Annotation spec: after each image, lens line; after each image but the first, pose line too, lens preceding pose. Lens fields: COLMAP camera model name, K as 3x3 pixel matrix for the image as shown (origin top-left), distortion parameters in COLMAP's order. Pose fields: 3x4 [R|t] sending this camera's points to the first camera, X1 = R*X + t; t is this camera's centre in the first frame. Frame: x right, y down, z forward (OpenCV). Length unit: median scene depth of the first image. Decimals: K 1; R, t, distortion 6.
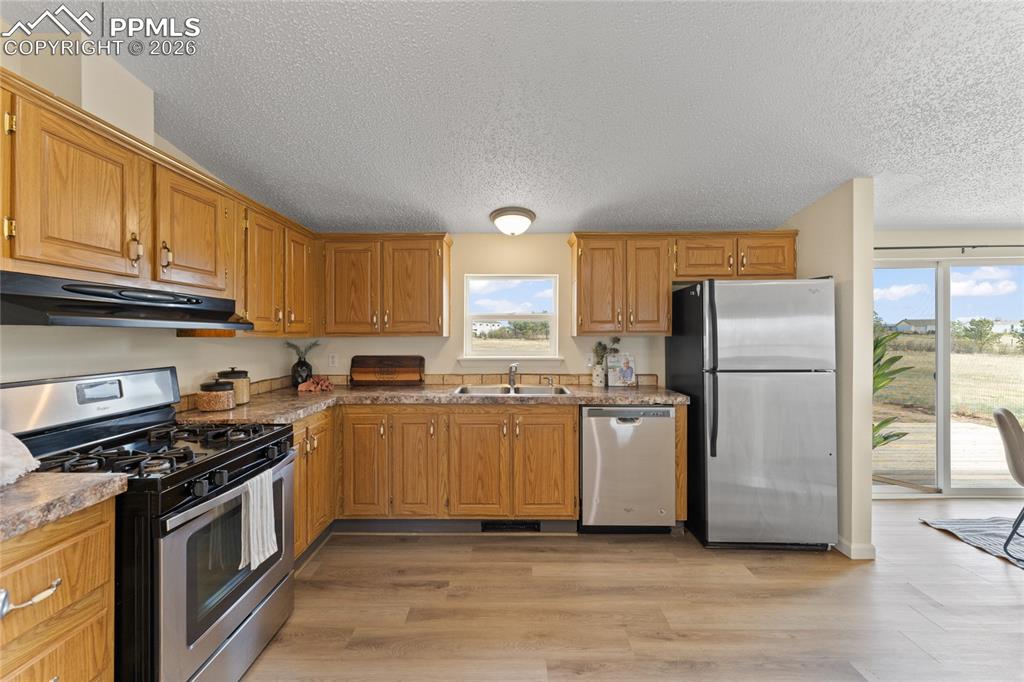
lens RADIAL K [[415.2, 0, 506.0], [0, 415.2, 332.8], [0, 0, 1]] dist [-0.000775, 0.000519]
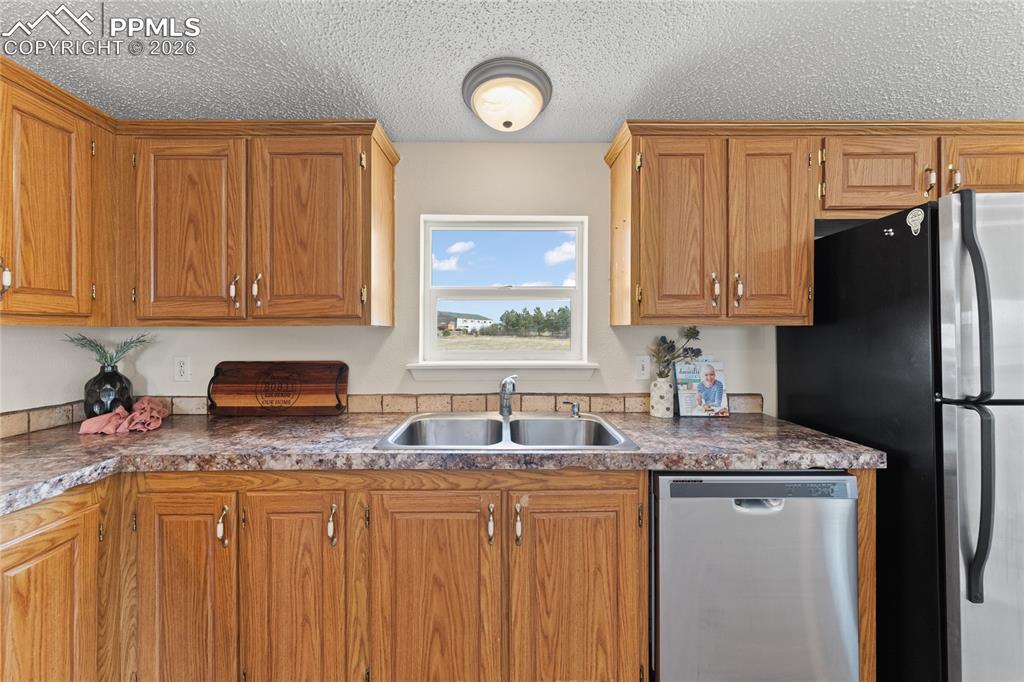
lens RADIAL K [[415.2, 0, 505.1], [0, 415.2, 330.6], [0, 0, 1]] dist [-0.000775, 0.000519]
pose [[0.999841, -0.000042, 0.017839, 0.004540], [0.000009, 0.999998, 0.001864, 0.014622], [-0.017839, -0.001864, 0.999839, 0.497565]]
